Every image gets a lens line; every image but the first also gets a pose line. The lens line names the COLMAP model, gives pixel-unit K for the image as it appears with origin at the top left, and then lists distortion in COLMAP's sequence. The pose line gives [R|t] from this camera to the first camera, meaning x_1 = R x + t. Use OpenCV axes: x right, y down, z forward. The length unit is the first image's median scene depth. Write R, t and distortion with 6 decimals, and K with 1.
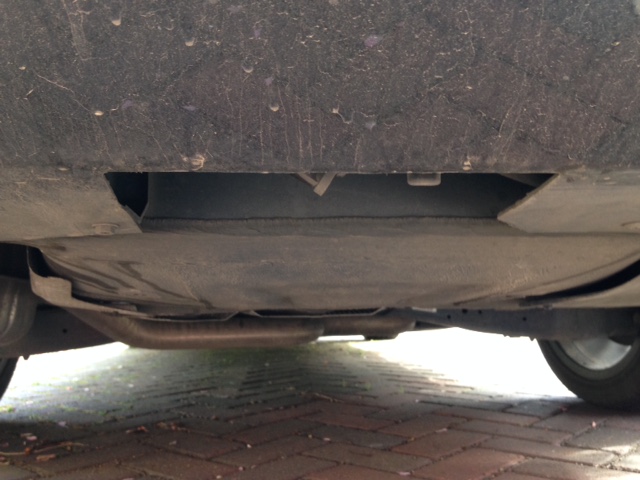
lens RADIAL K [[608.1, 0, 323.2], [0, 608.1, 240.6], [0, 0, 1]] dist [0.179516, -0.358268]
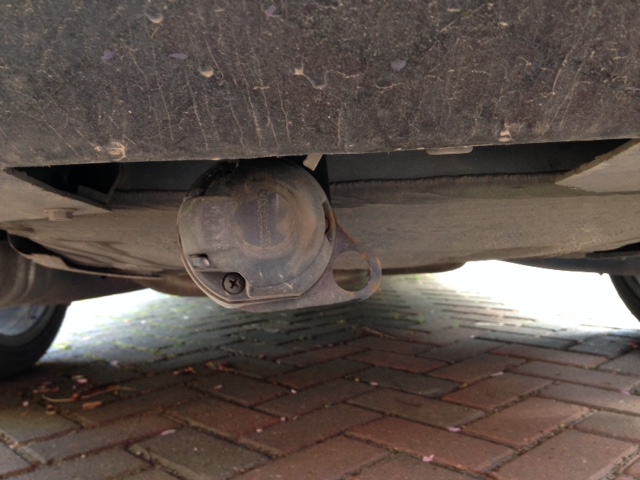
lens RADIAL K [[608.1, 0, 323.2], [0, 608.1, 240.6], [0, 0, 1]] dist [0.179516, -0.358268]
pose [[0.994709, -0.026231, -0.099325, 0.033172], [0.039617, 0.990013, 0.135297, -0.036620], [0.094784, -0.138516, 0.985814, 0.097228]]
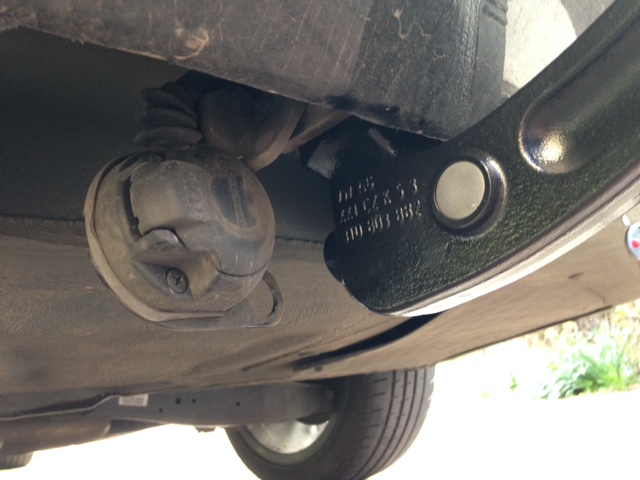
lens RADIAL K [[608.1, 0, 323.2], [0, 608.1, 240.6], [0, 0, 1]] dist [0.179516, -0.358268]
pose [[0.828576, 0.067304, 0.555817, -0.137160], [0.031961, 0.985443, -0.166972, 0.053839], [-0.558964, 0.156114, 0.814364, 0.151610]]
